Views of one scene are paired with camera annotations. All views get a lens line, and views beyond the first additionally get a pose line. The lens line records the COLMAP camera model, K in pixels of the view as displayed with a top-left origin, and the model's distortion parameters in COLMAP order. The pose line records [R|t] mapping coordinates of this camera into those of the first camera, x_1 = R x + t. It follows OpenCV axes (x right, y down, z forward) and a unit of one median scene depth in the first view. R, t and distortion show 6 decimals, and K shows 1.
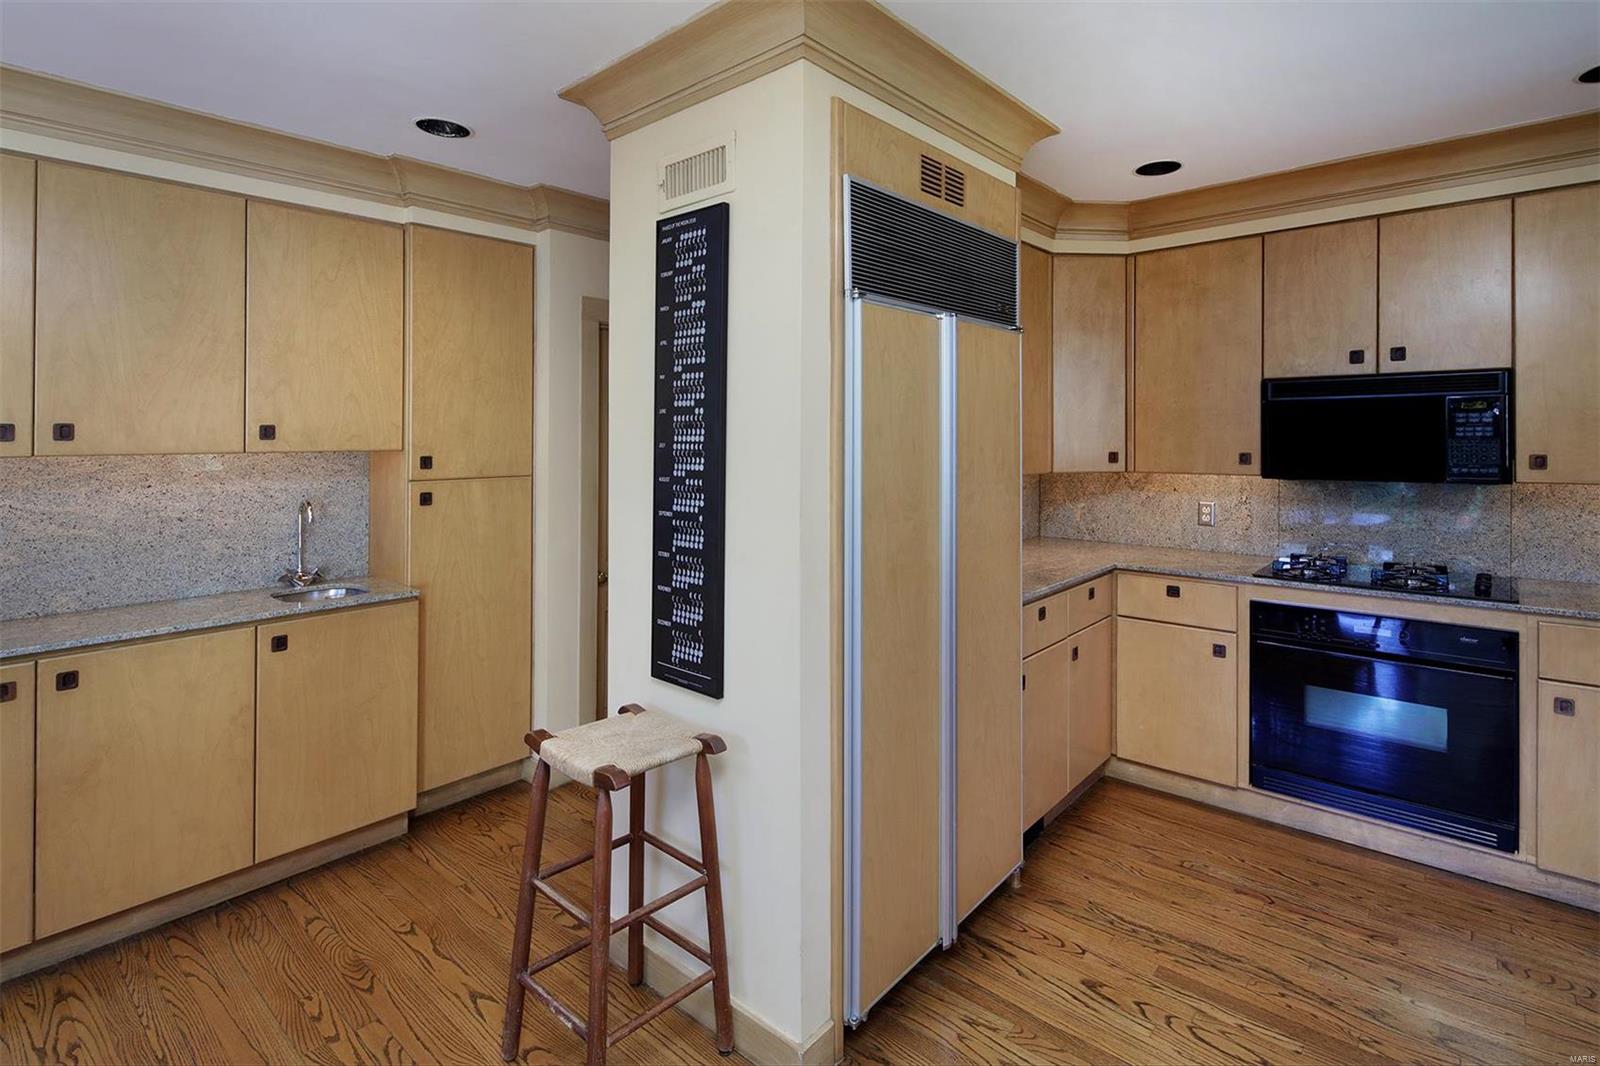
lens RADIAL K [[786.5, 0, 748.1], [0, 786.5, 440.5], [0, 0, 1]] dist [0.000761, -0.001802]
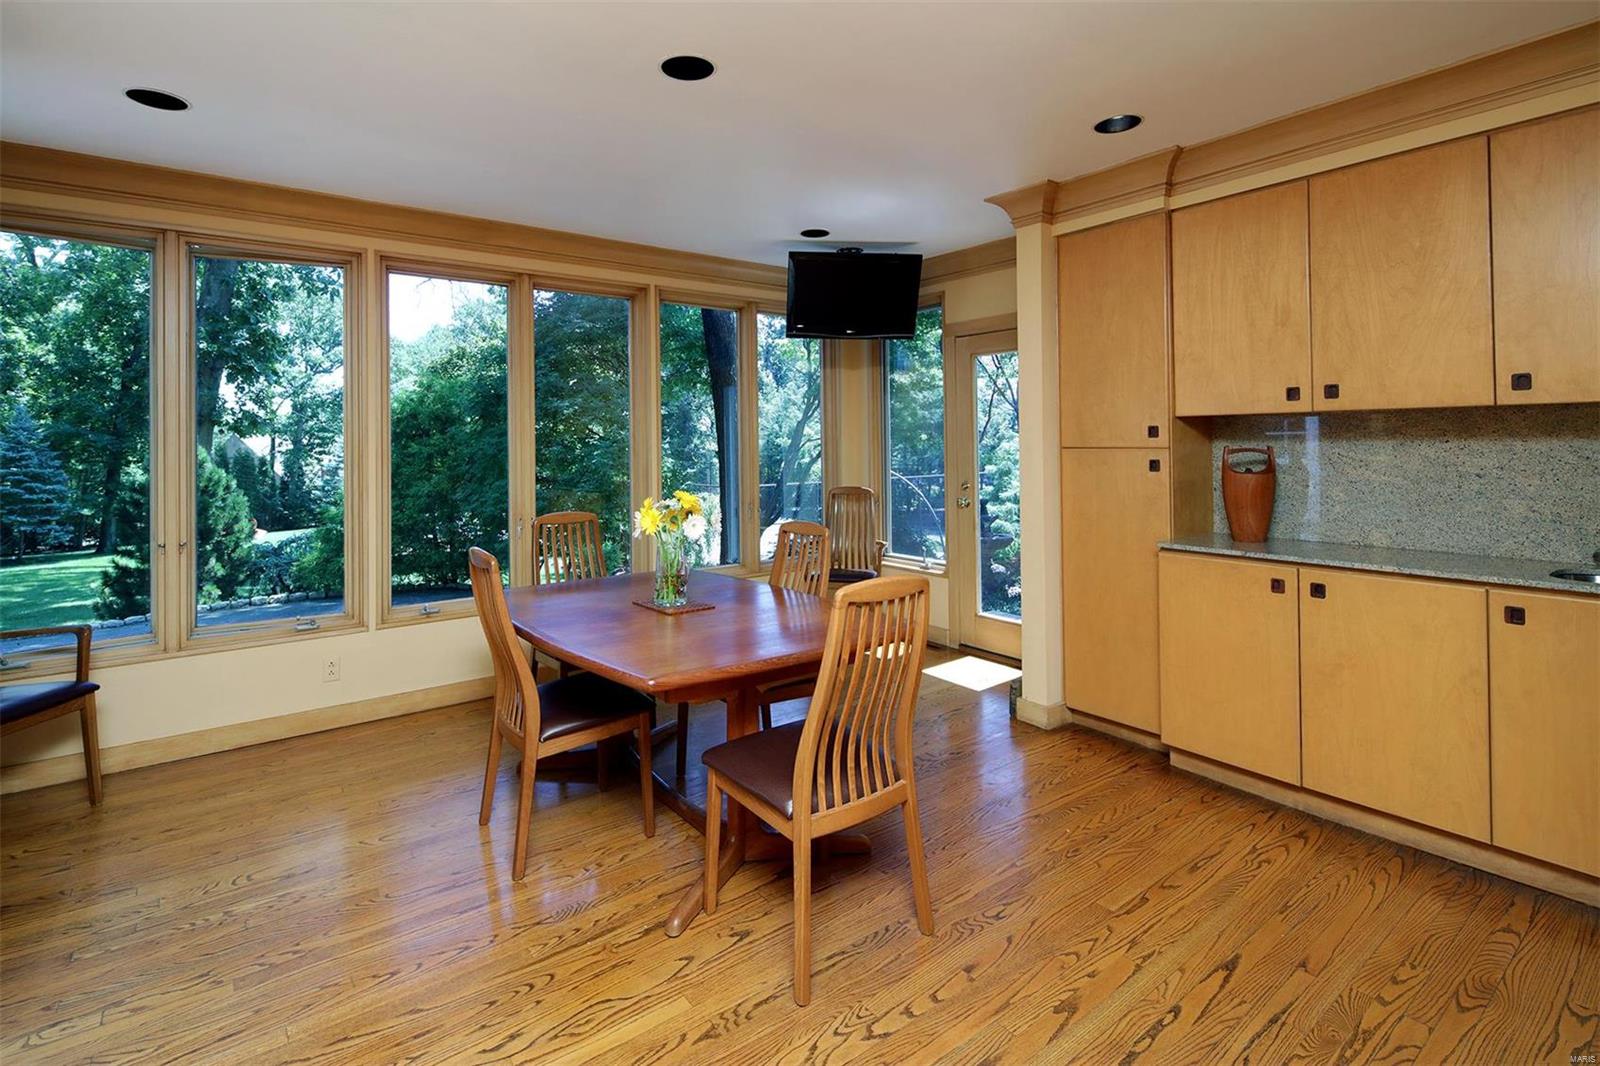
lens RADIAL K [[770.6, 0, 850.1], [0, 770.6, 427.6], [0, 0, 1]] dist [0.001086, 0.000403]
pose [[-0.120223, -0.009191, -0.992704, 0.343962], [0.012610, 0.999862, -0.010785, 0.039747], [0.992667, -0.013815, -0.120090, 0.326219]]
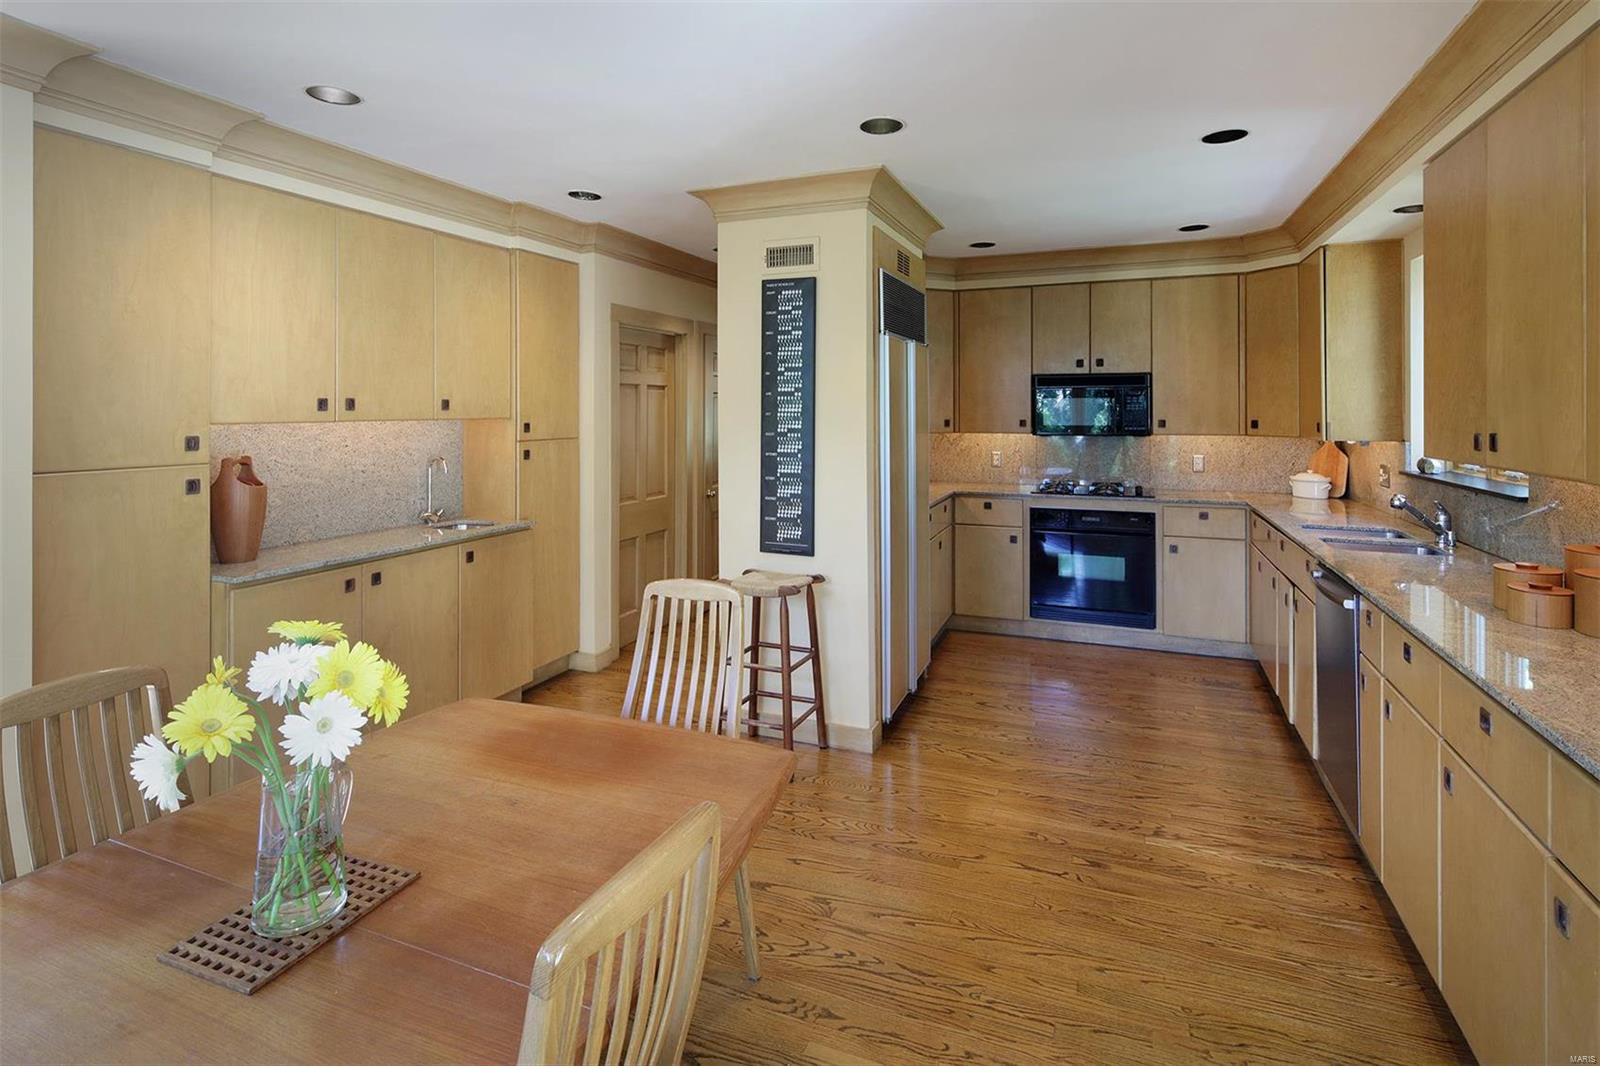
lens RADIAL K [[783.5, 0, 815.0], [0, 783.5, 407.3], [0, 0, 1]] dist [0.000872, 0.000355]
pose [[0.928706, 0.003449, 0.370802, -0.501140], [-0.000668, 0.999971, -0.007628, 0.003853], [-0.370817, 0.006837, 0.928681, -0.470643]]
